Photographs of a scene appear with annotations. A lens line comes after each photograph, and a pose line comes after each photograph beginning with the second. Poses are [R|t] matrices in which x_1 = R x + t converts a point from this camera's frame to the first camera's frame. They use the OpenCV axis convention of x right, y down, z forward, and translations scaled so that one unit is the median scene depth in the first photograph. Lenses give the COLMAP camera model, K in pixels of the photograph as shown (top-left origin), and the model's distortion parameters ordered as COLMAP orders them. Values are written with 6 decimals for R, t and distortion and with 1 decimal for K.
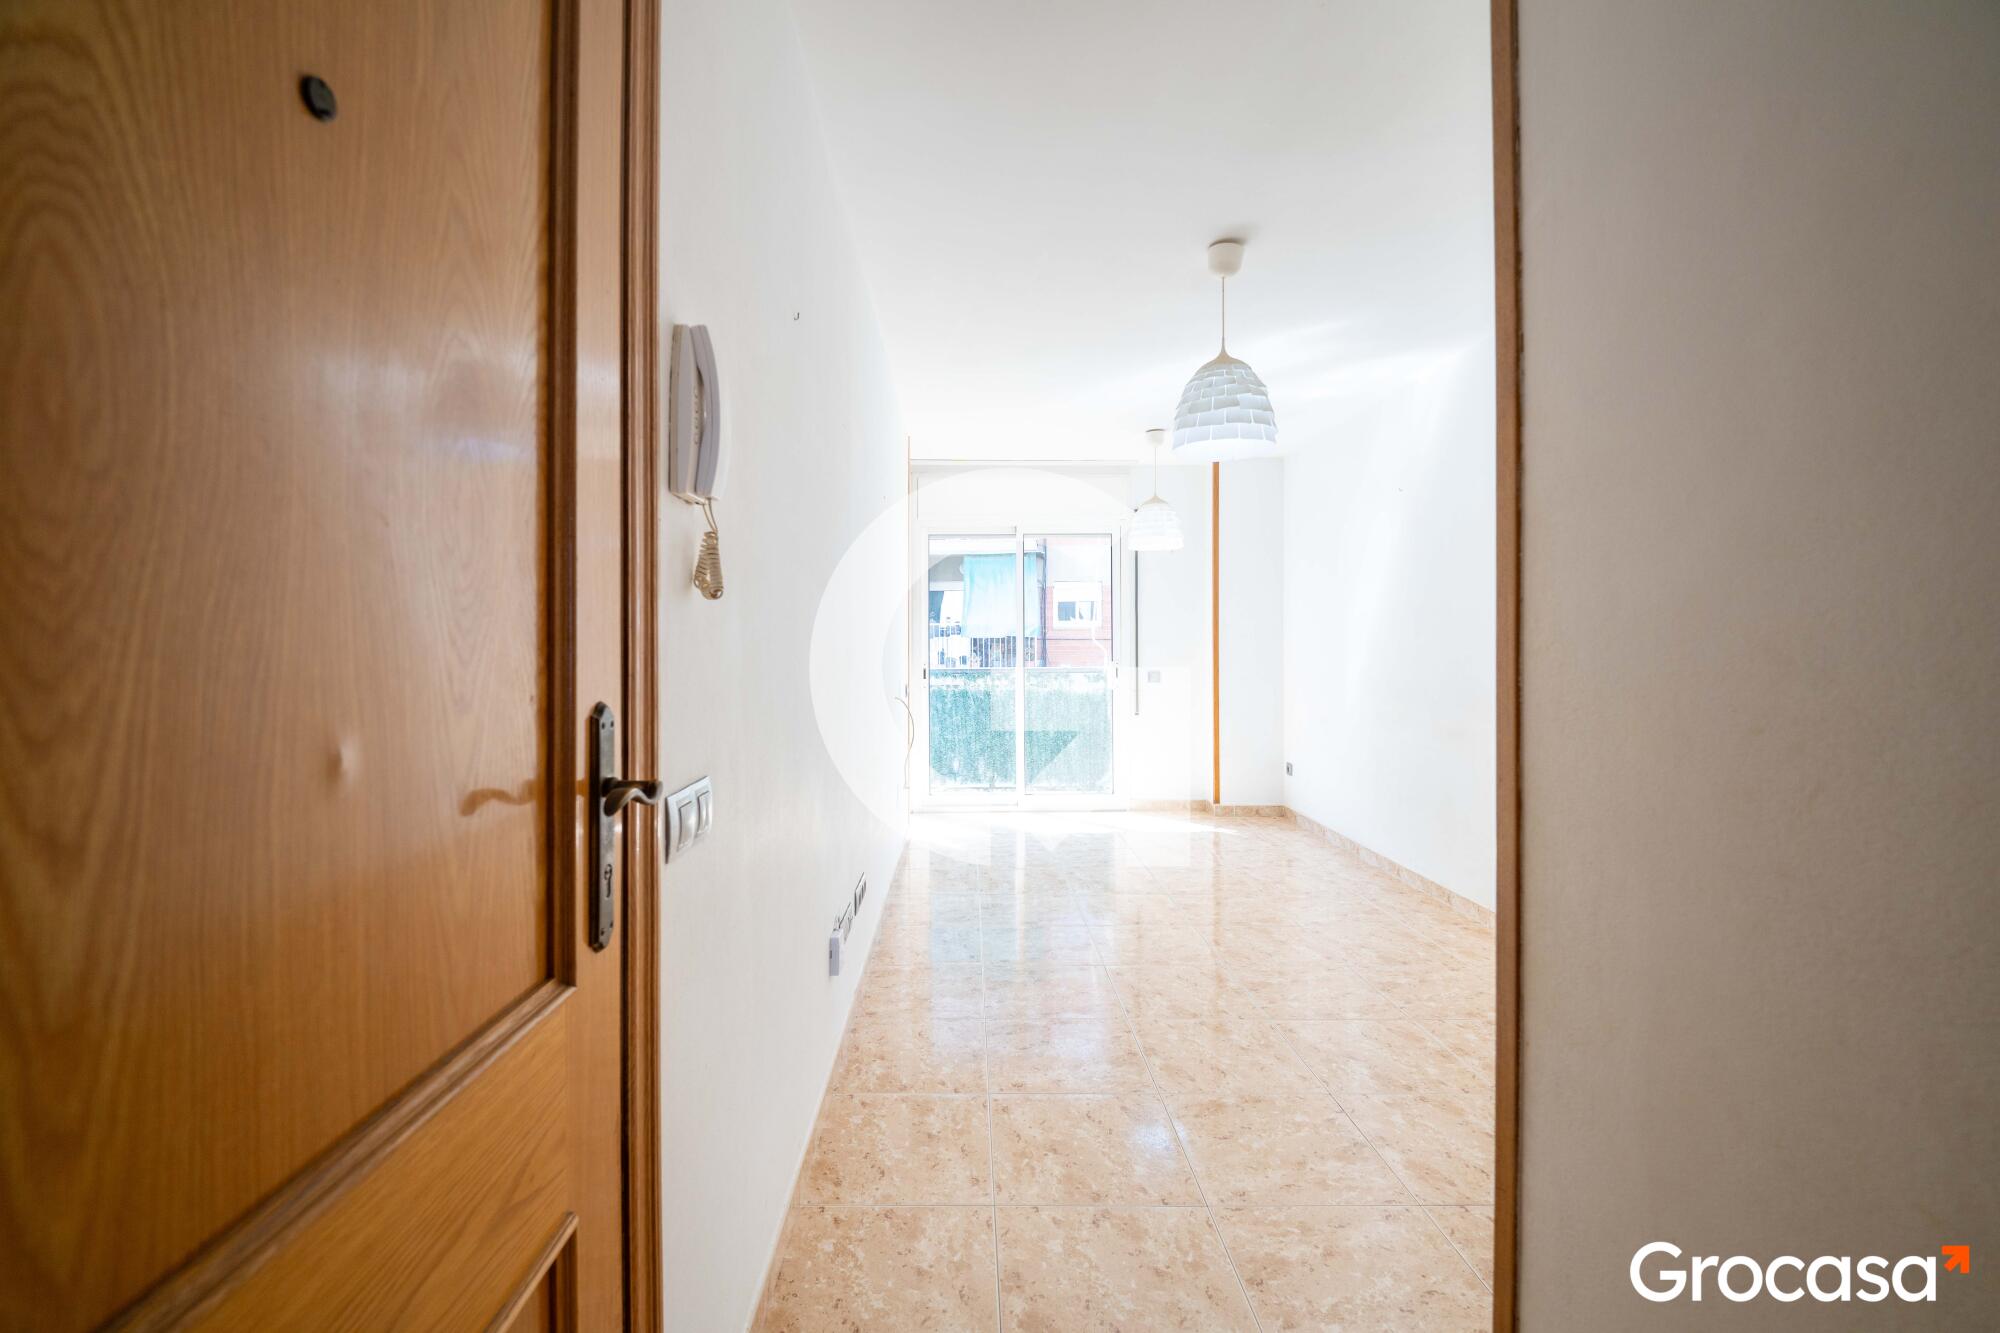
lens RADIAL K [[823.3, 0, 997.1], [0, 823.3, 673.6], [0, 0, 1]] dist [0.001992, -0.009532]
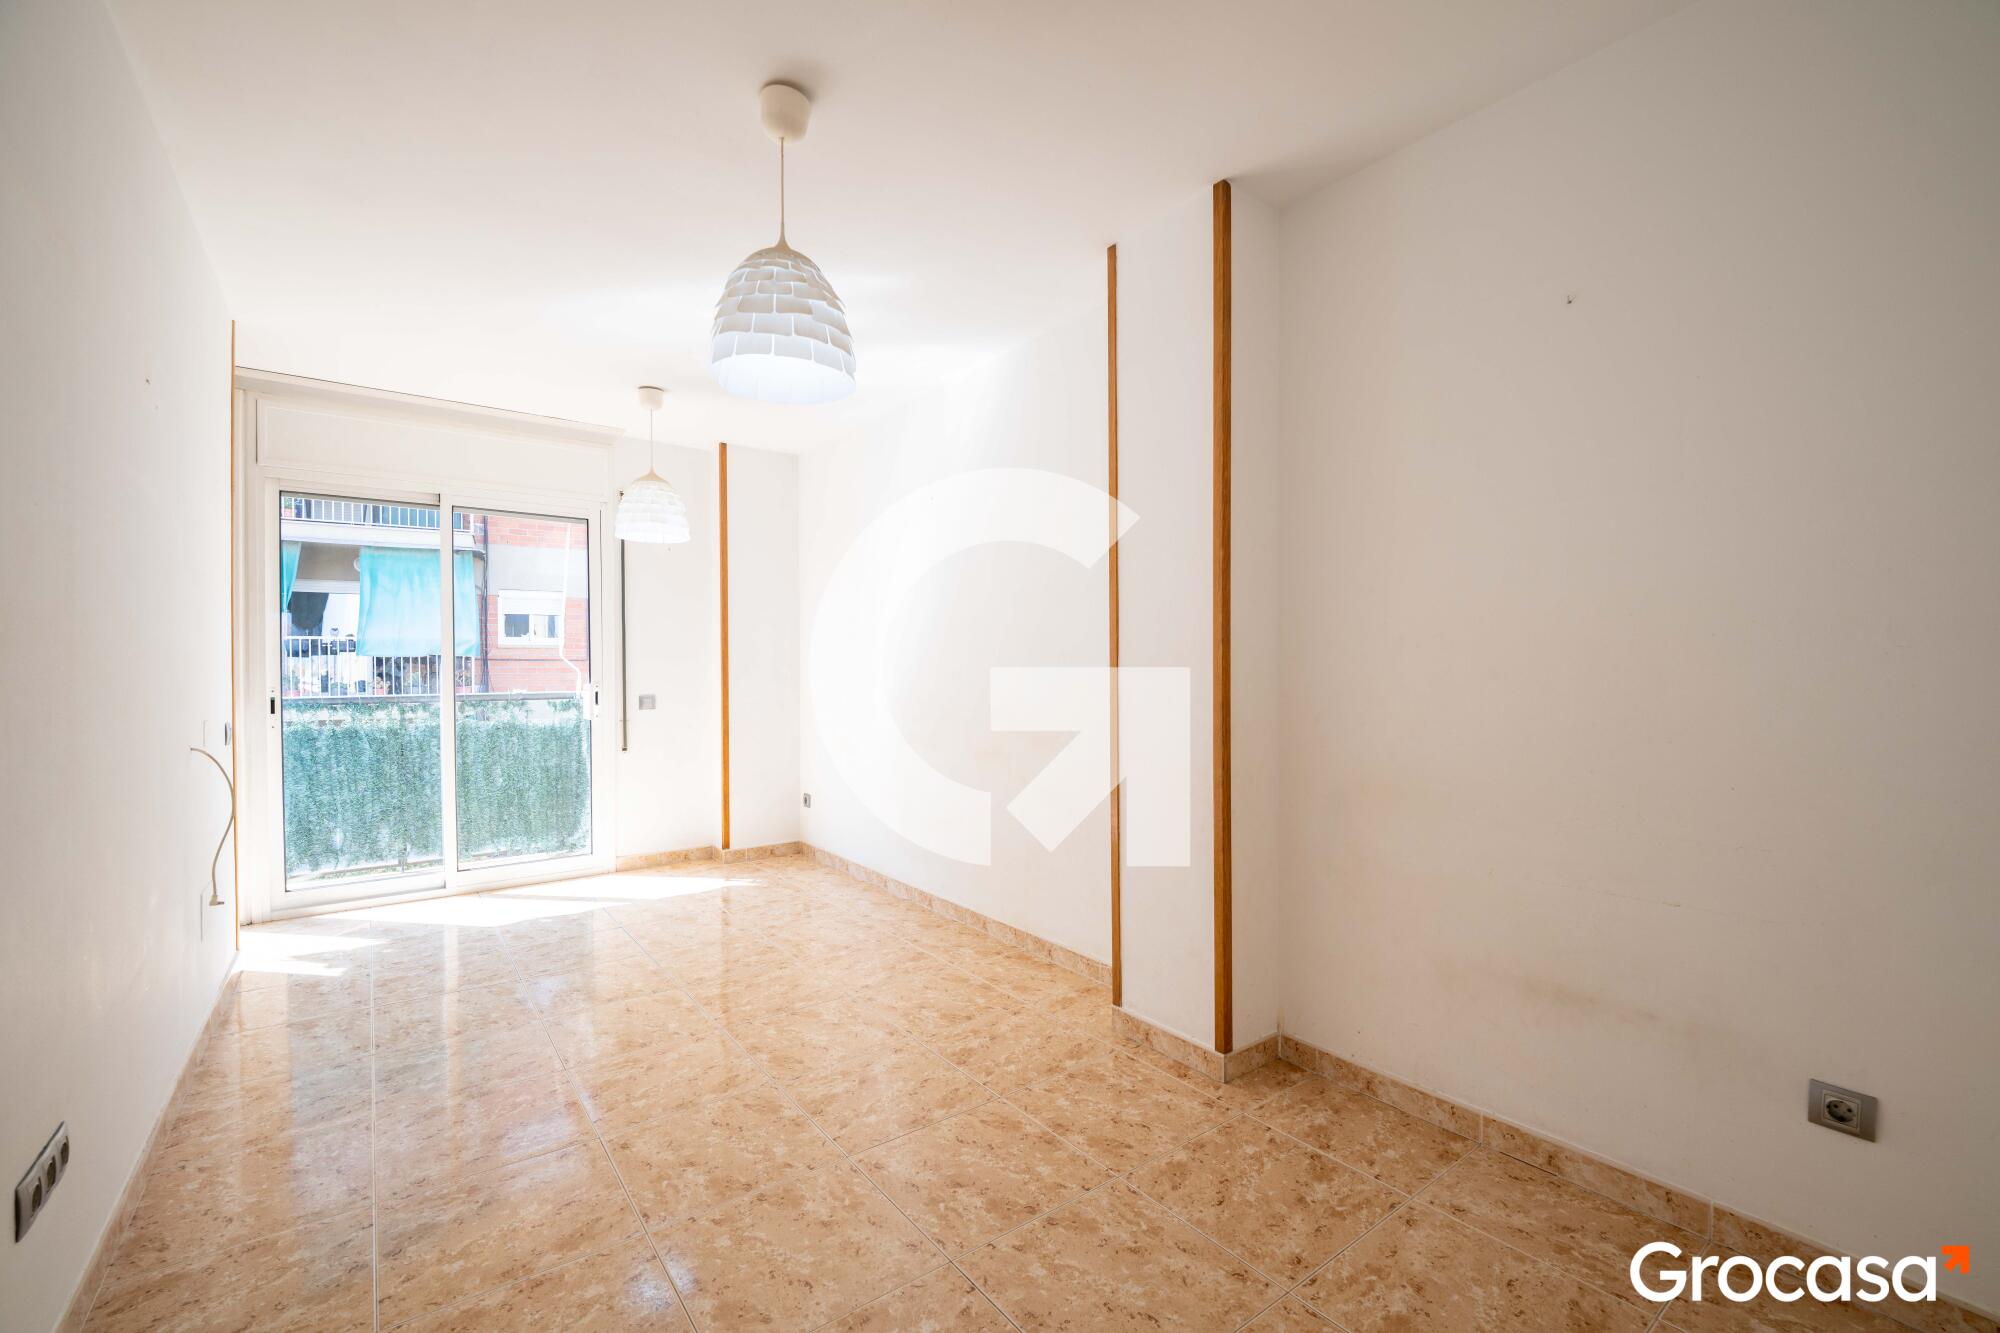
lens RADIAL K [[823.3, 0, 997.1], [0, 823.3, 673.6], [0, 0, 1]] dist [0.001992, -0.009532]
pose [[0.817403, -0.006145, 0.576033, 0.006276], [0.021585, 0.999568, -0.019966, -0.000455], [-0.575661, 0.028754, 0.817182, 0.134868]]
